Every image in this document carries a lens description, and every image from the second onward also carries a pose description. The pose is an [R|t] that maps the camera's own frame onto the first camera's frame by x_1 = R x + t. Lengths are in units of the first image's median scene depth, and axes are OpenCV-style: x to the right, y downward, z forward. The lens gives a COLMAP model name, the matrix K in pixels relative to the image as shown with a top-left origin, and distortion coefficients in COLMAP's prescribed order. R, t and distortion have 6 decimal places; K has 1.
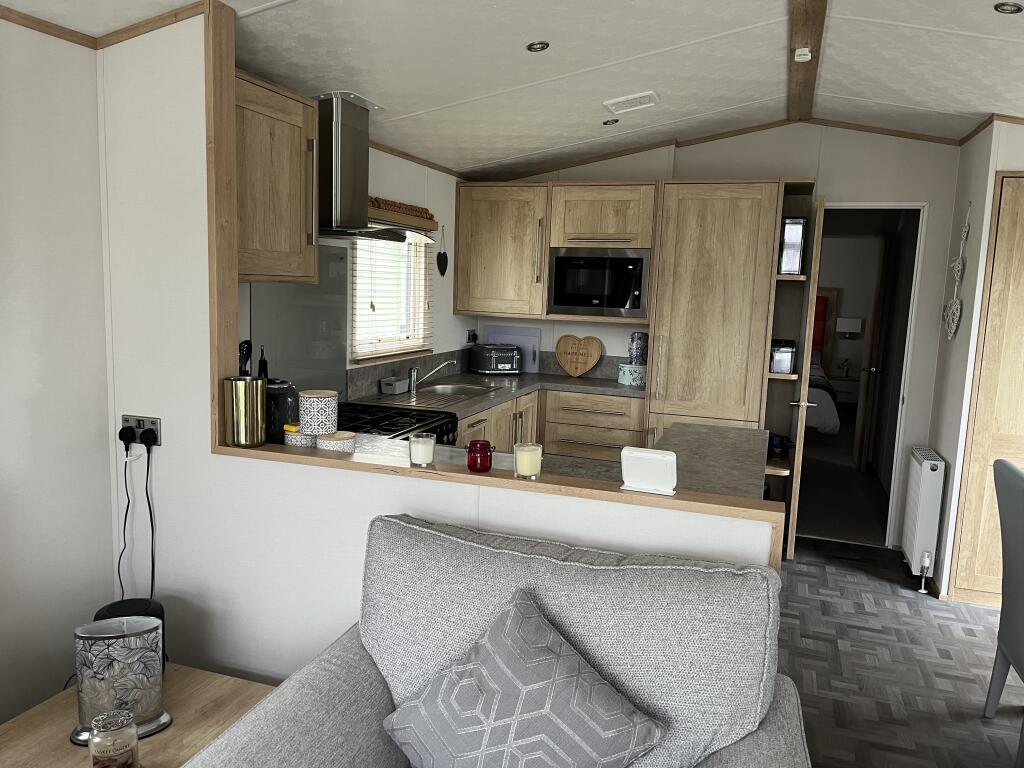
lens RADIAL K [[772.7, 0, 507.2], [0, 772.7, 394.4], [0, 0, 1]] dist [0.067589, -0.086811]
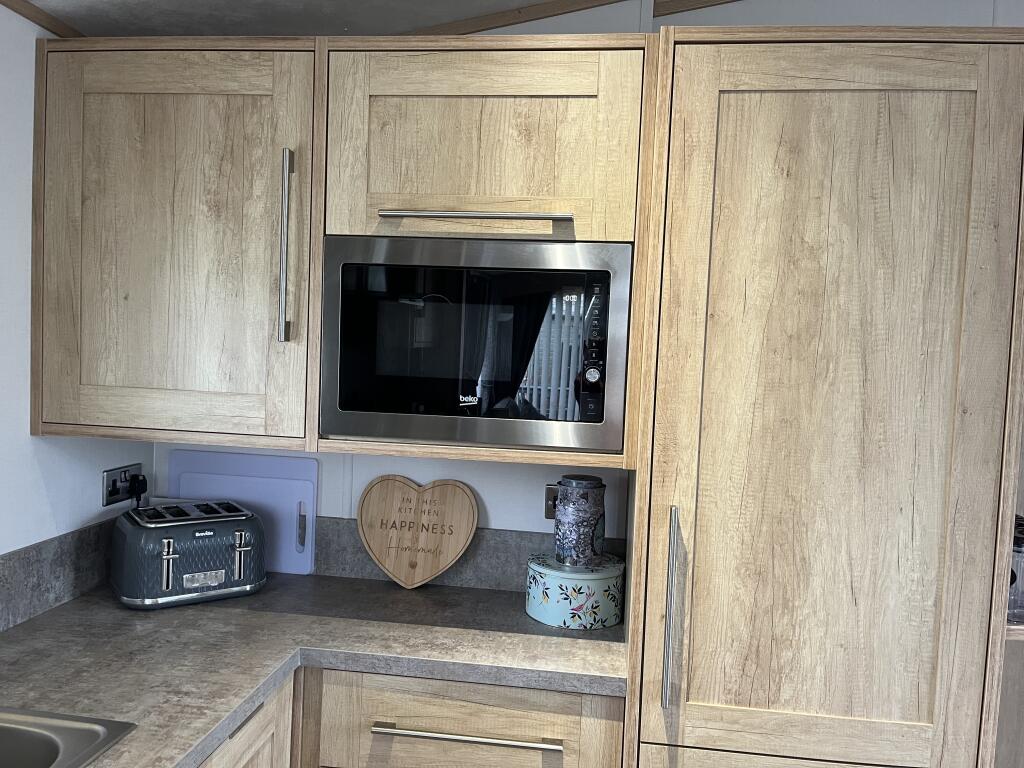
lens RADIAL K [[772.7, 0, 519.3], [0, 772.7, 390.2], [0, 0, 1]] dist [0.067589, -0.086811]
pose [[0.975218, -0.005331, 0.221184, 0.070561], [0.023945, 0.996381, -0.081562, -0.108817], [-0.219949, 0.084837, 0.971815, 0.759319]]
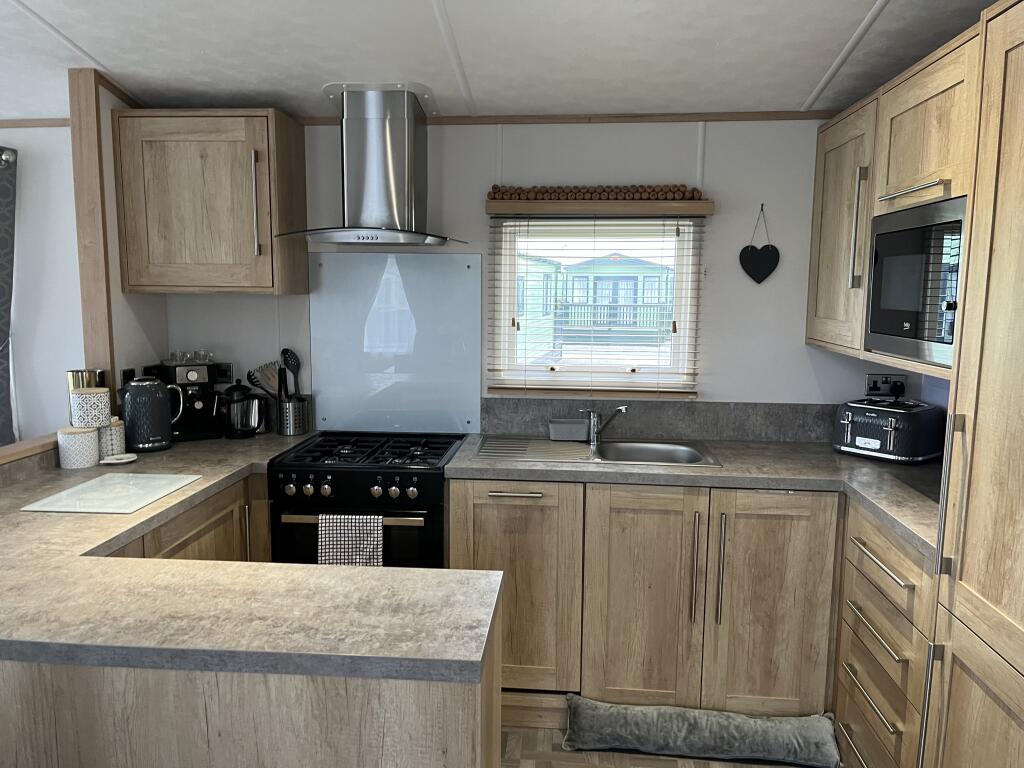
lens RADIAL K [[772.7, 0, 508.0], [0, 772.7, 394.9], [0, 0, 1]] dist [0.067589, -0.086811]
pose [[0.252387, 0.101700, -0.962267, 0.566929], [-0.138109, 0.988066, 0.068202, -0.088603], [0.957720, 0.115684, 0.263421, 0.742142]]
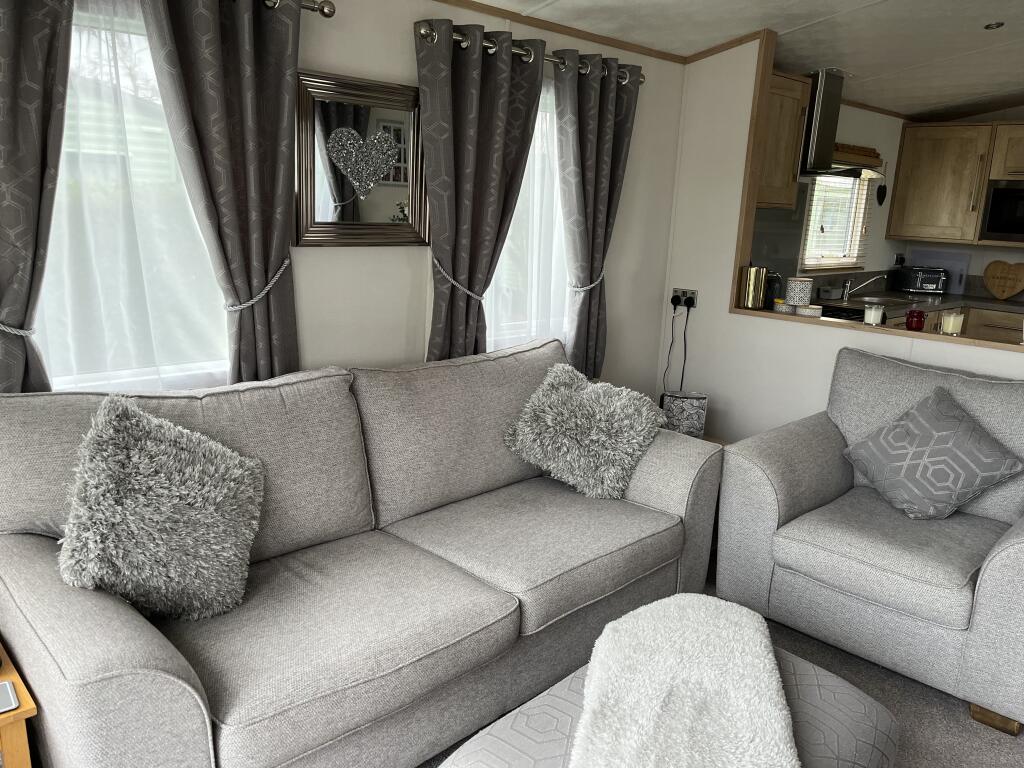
lens RADIAL K [[772.7, 0, 516.0], [0, 772.7, 391.0], [0, 0, 1]] dist [0.067589, -0.086811]
pose [[0.888162, 0.106412, -0.447040, -0.015902], [-0.073461, 0.993187, 0.090465, 0.070492], [0.453621, -0.047507, 0.889928, -0.379438]]
